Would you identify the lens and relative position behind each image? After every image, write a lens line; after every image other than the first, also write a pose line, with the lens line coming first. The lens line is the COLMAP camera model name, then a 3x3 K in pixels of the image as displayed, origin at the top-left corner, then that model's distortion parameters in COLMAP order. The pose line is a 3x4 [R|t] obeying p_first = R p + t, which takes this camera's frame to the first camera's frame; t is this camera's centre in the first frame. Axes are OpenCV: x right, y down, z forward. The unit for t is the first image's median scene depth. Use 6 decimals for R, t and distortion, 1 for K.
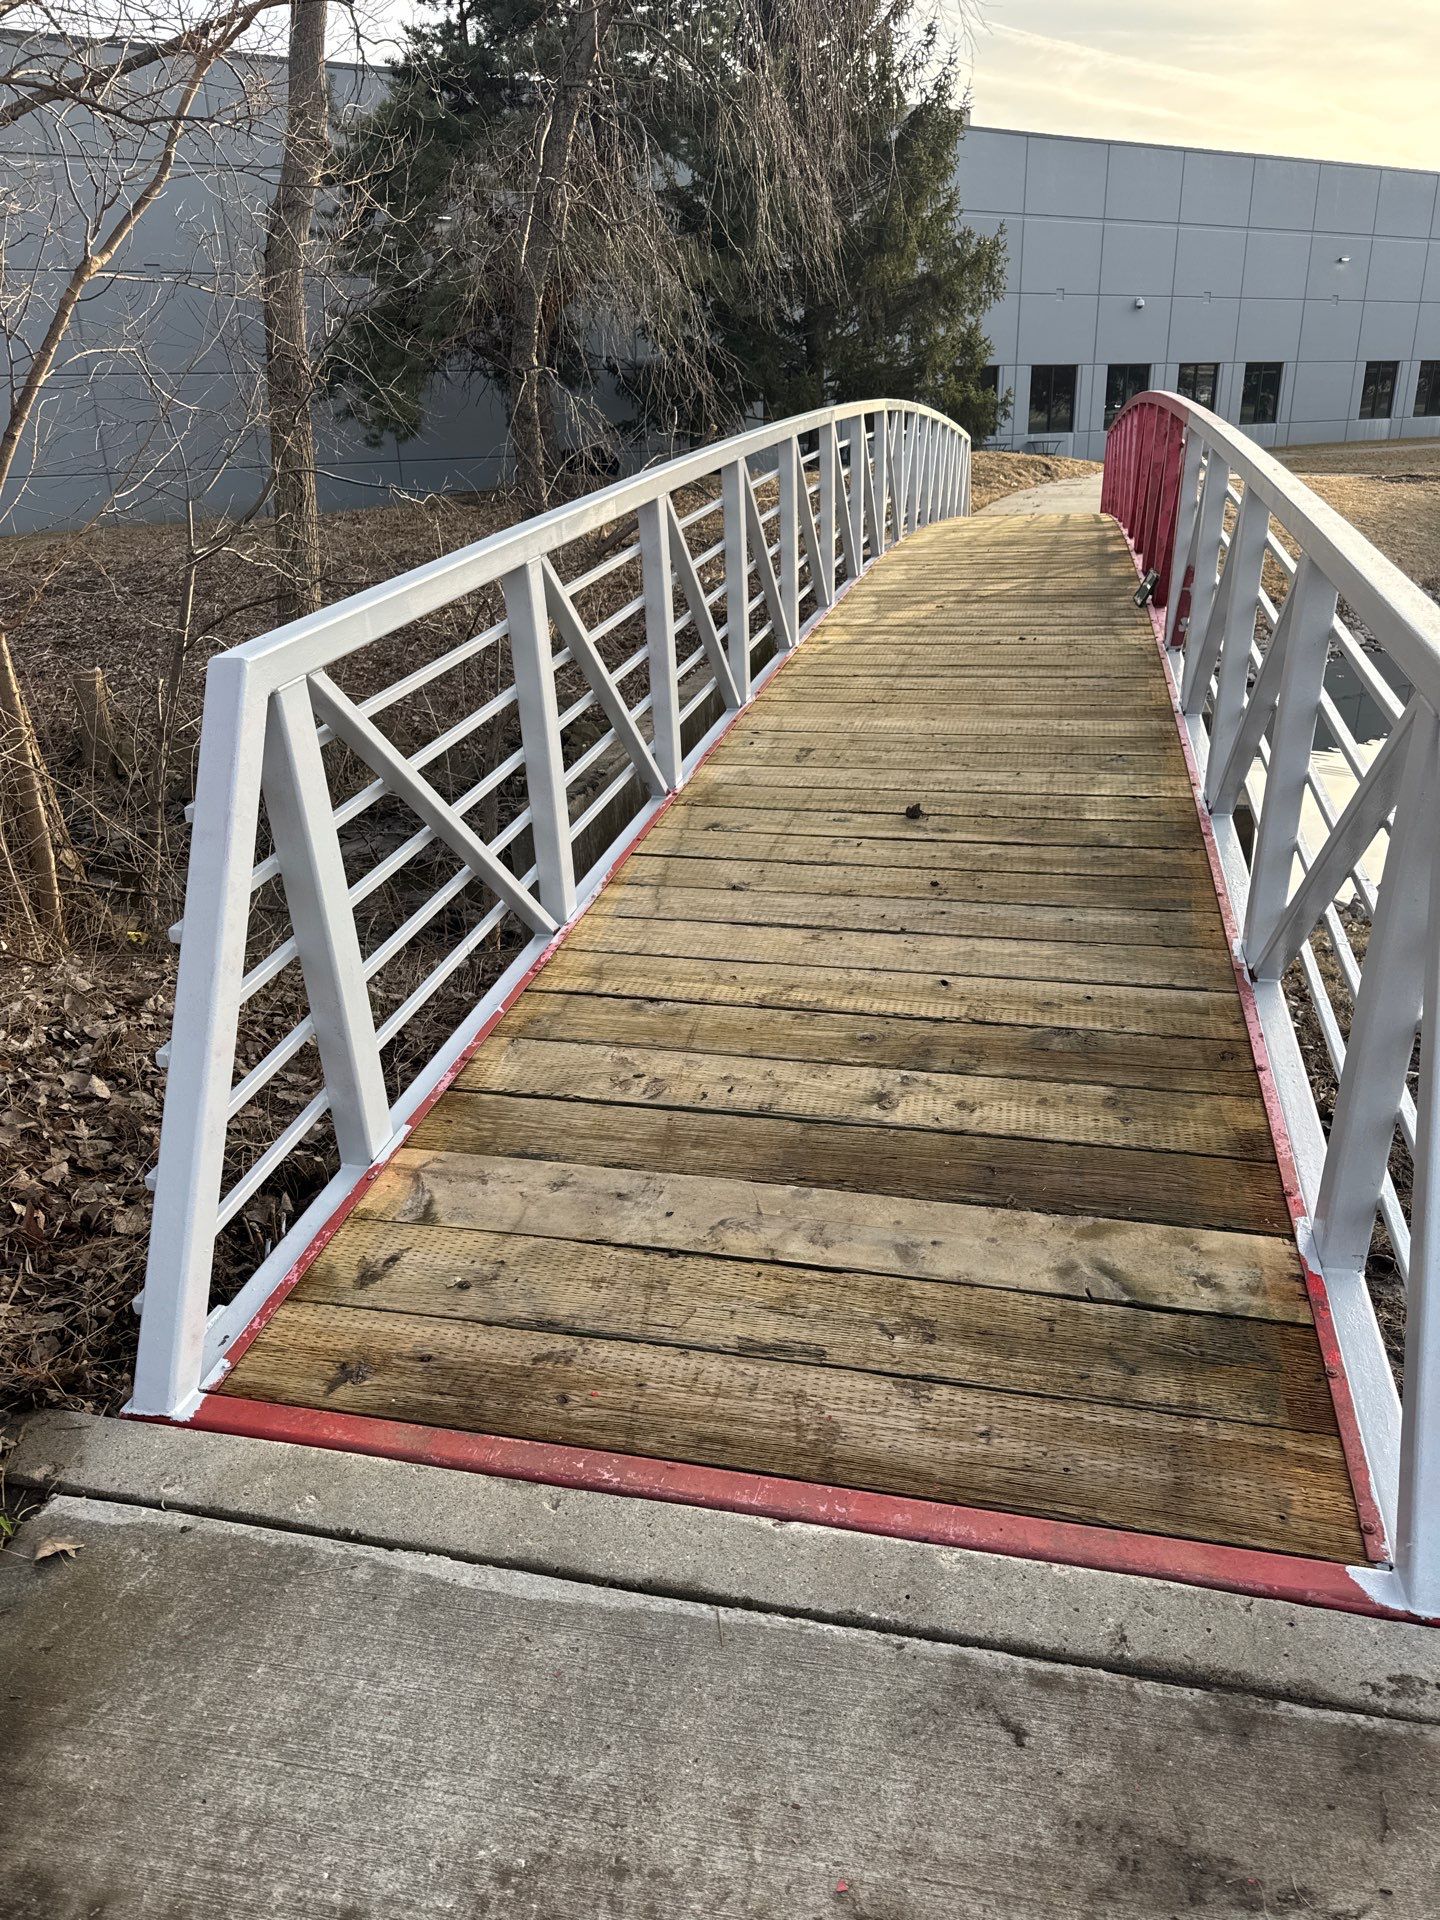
lens RADIAL K [[1343.4, 0, 722.0], [0, 1343.4, 973.2], [0, 0, 1]] dist [0.028411, -0.041760]
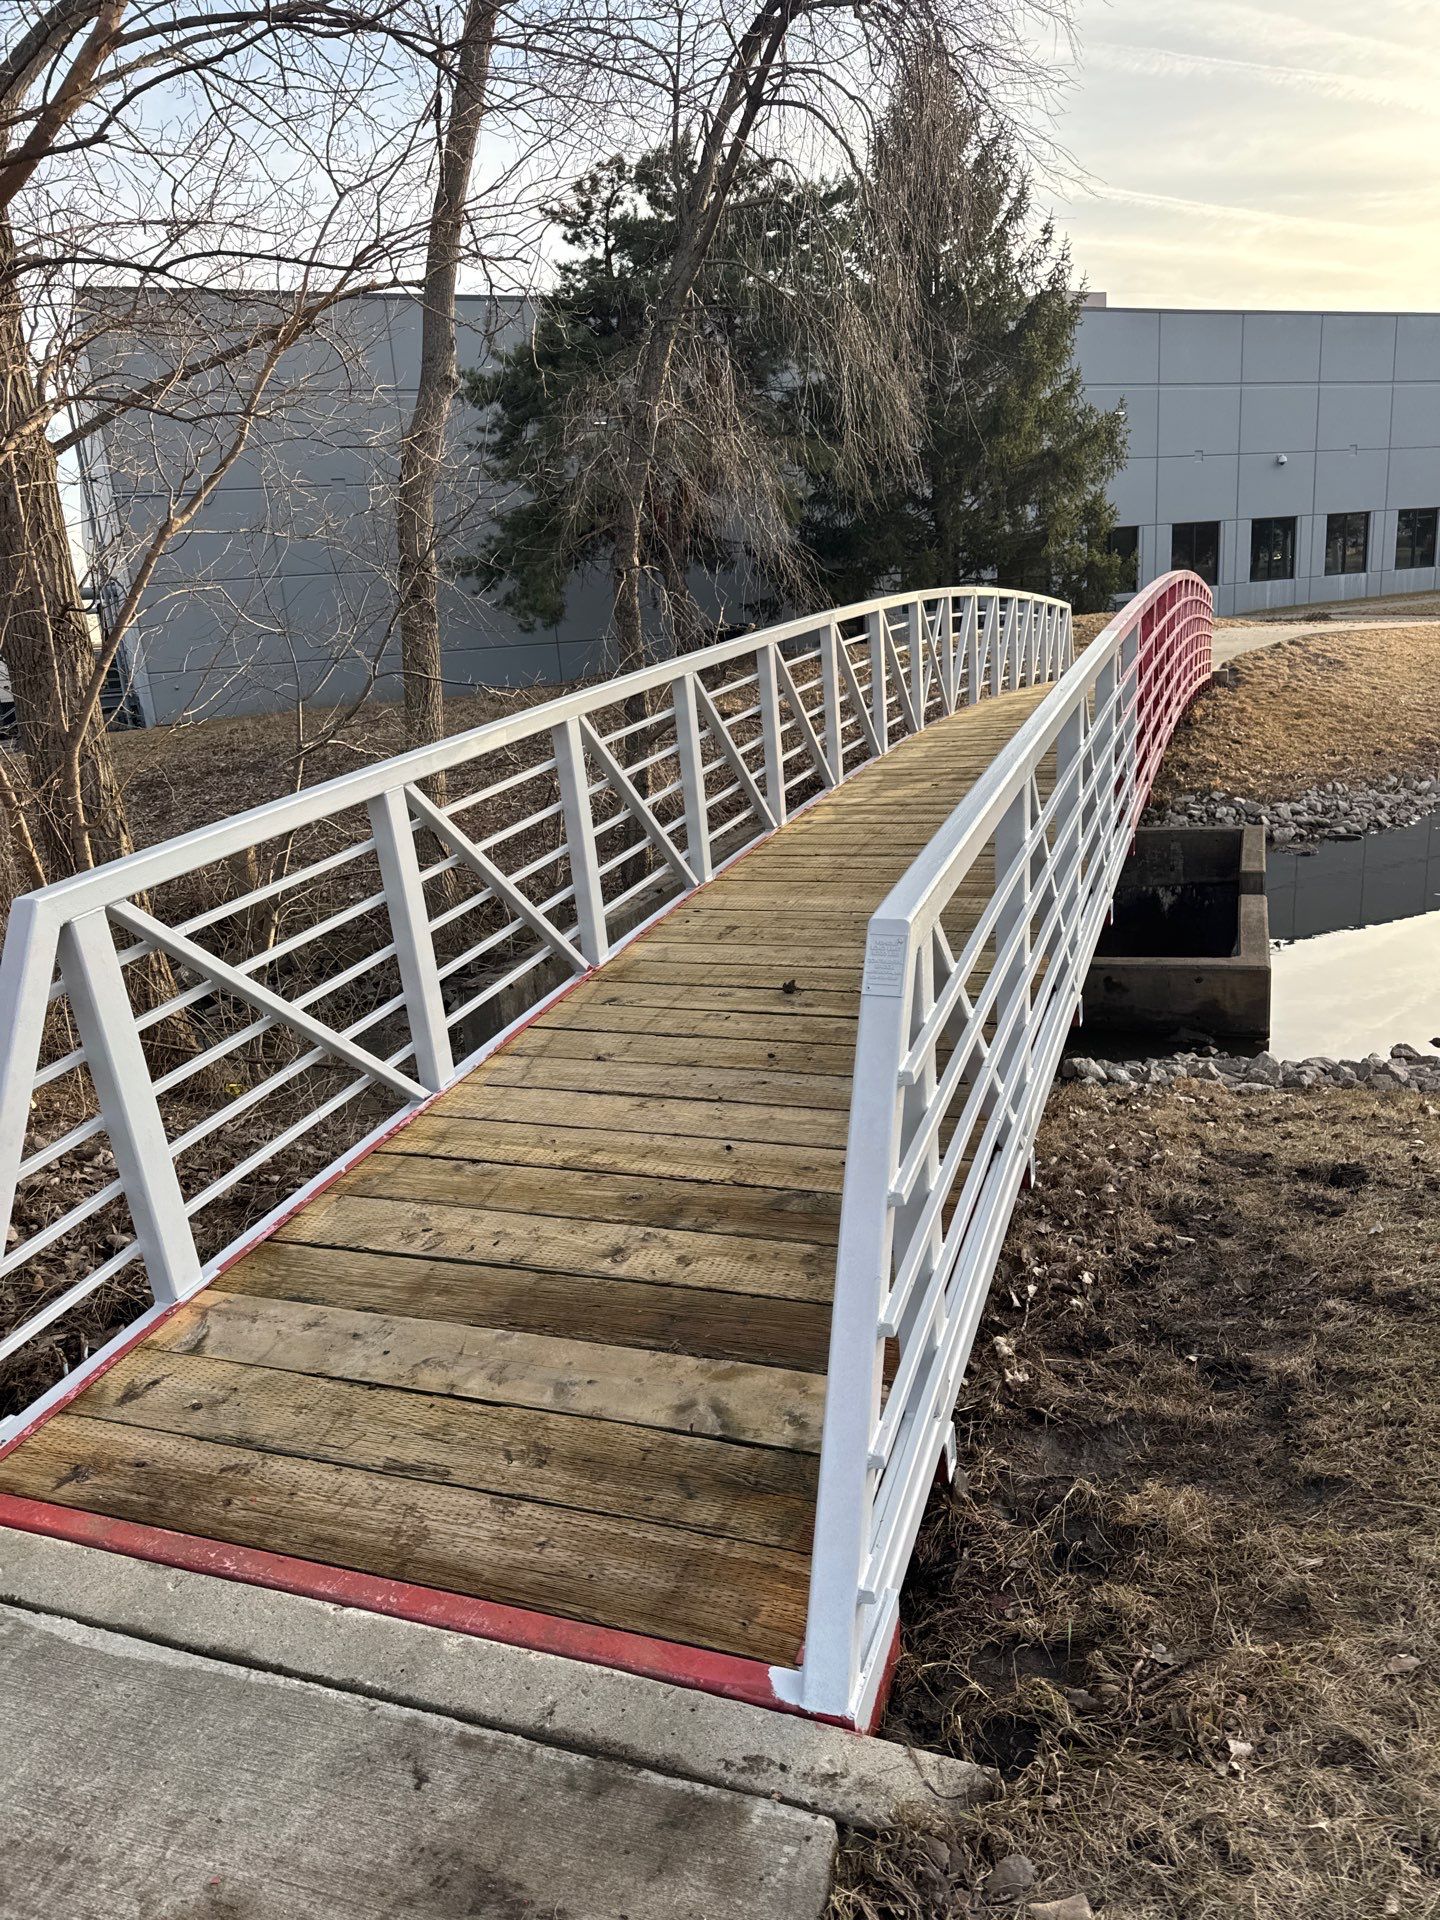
lens RADIAL K [[1340.6, 0, 743.0], [0, 1340.6, 977.1], [0, 0, 1]] dist [0.012538, -0.022884]
pose [[0.992650, -0.007603, -0.120780, 0.327354], [-0.004850, 0.994724, -0.102476, -0.021857], [0.120921, 0.102308, 0.987376, -0.125372]]
